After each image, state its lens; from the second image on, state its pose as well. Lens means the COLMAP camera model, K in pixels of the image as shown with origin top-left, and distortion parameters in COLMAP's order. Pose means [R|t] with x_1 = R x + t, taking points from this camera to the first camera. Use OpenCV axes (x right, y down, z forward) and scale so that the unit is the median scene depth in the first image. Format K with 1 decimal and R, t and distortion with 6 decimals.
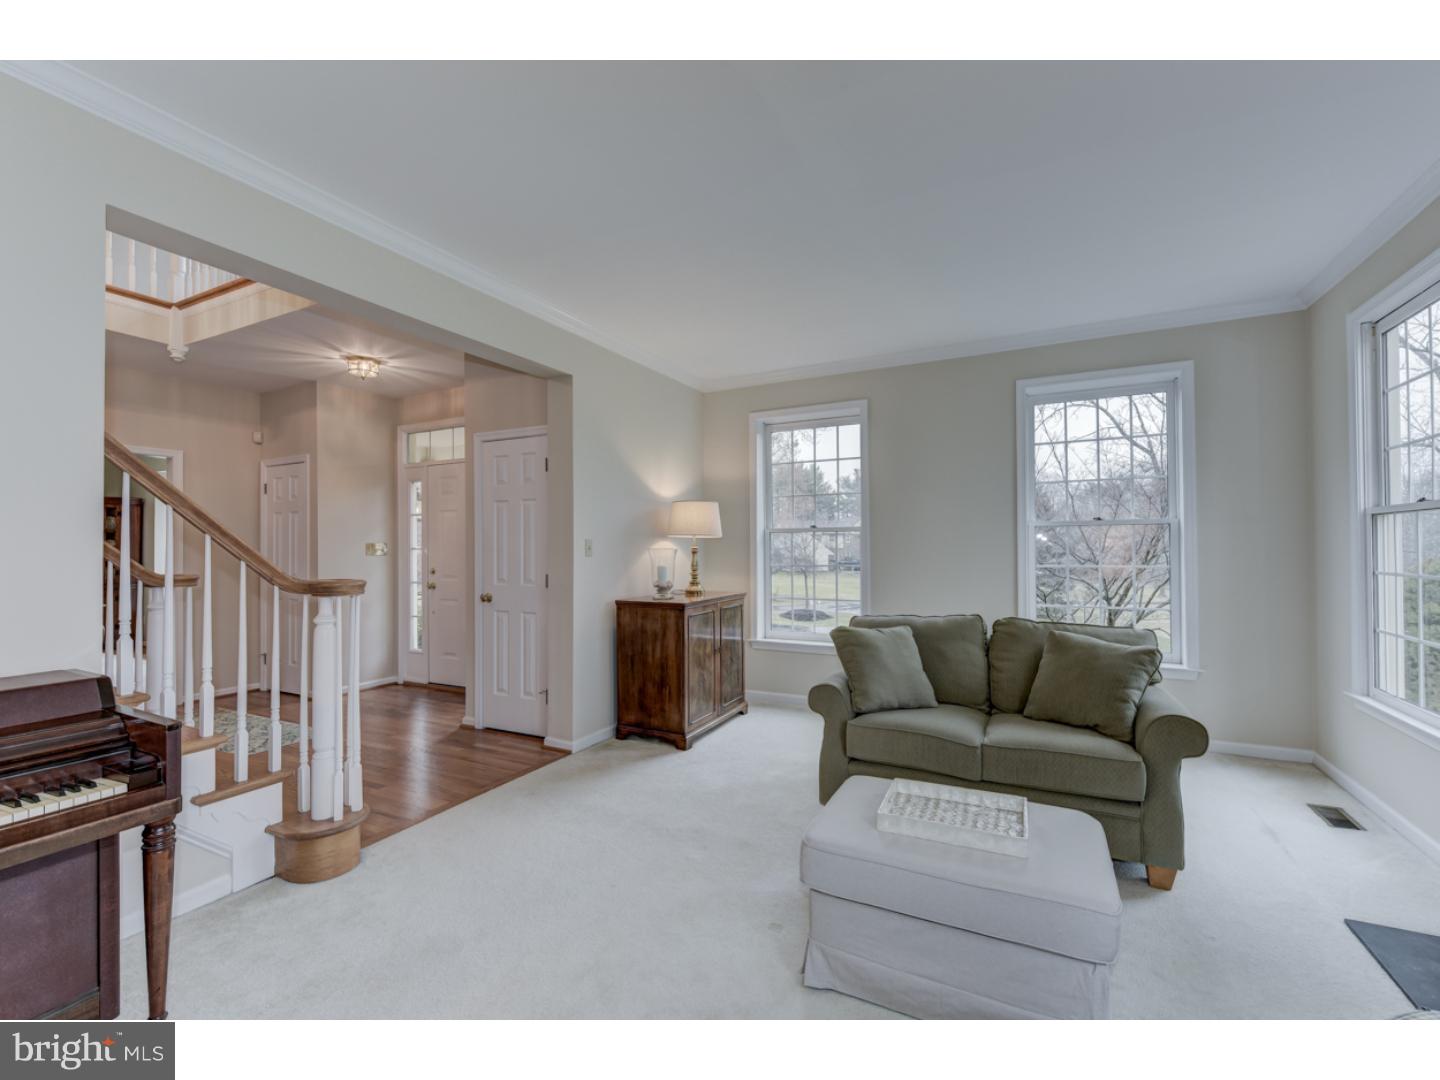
lens RADIAL K [[604.5, 0, 757.7], [0, 604.5, 541.1], [0, 0, 1]] dist [-0.001037, -0.000246]
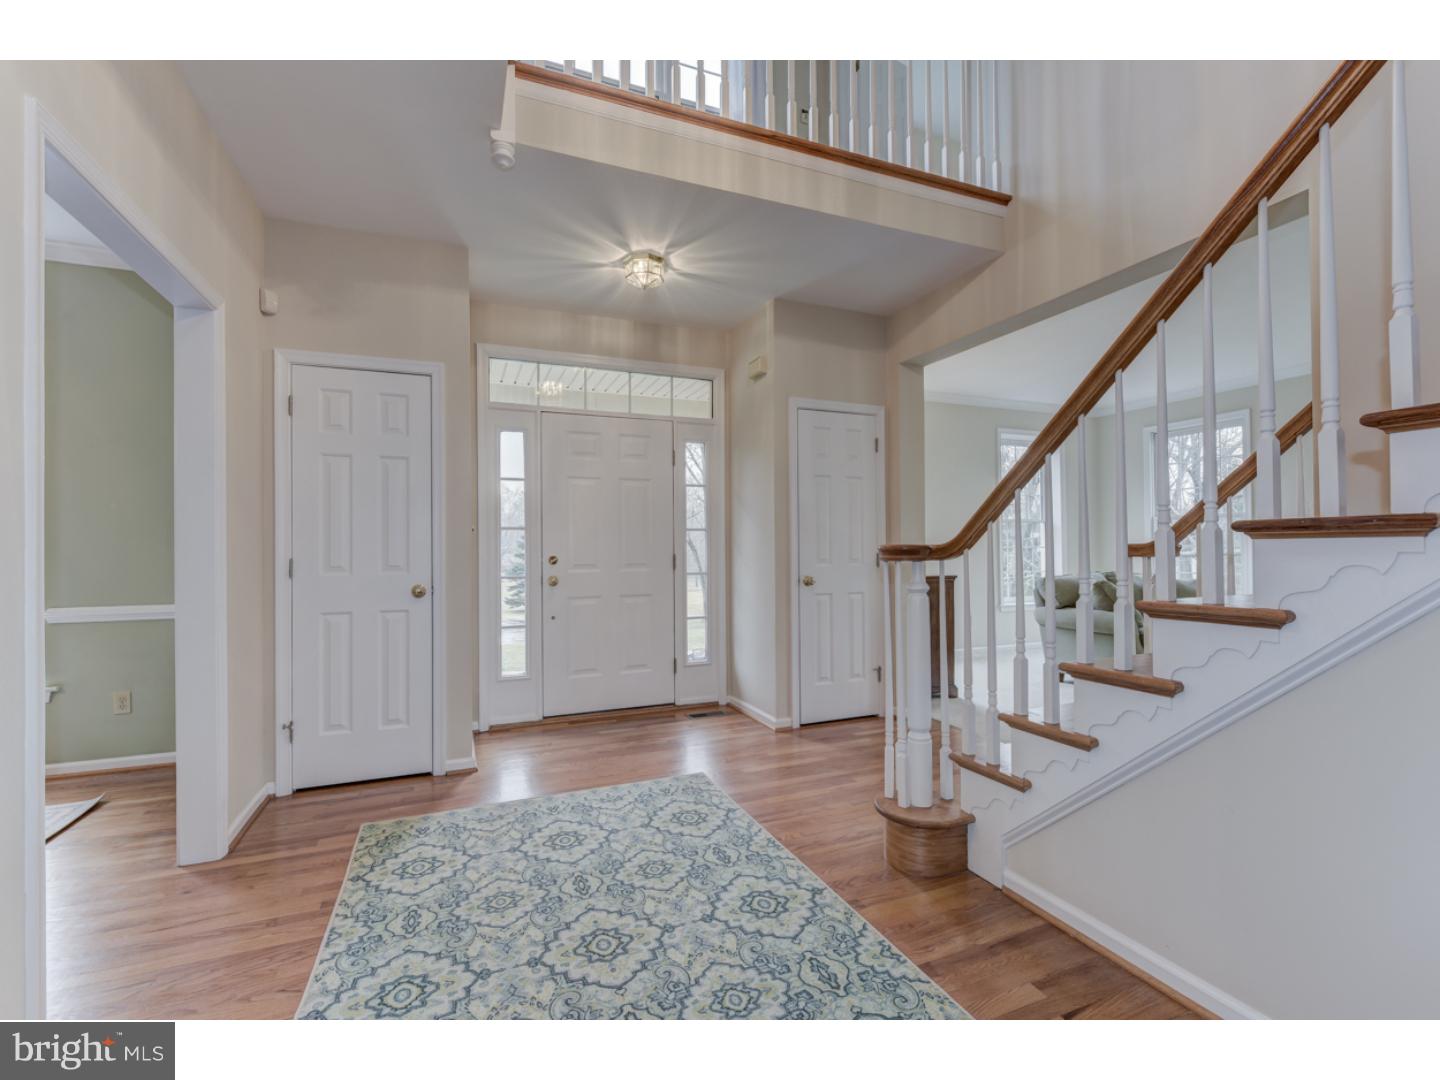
lens RADIAL K [[623.8, 0, 720.1], [0, 623.8, 543.3], [0, 0, 1]] dist [-0.001472, -0.001060]
pose [[0.671663, 0.005421, 0.740837, -1.154797], [-0.005279, 0.999983, -0.002531, 0.037974], [-0.740838, -0.002210, 0.671681, 0.438150]]
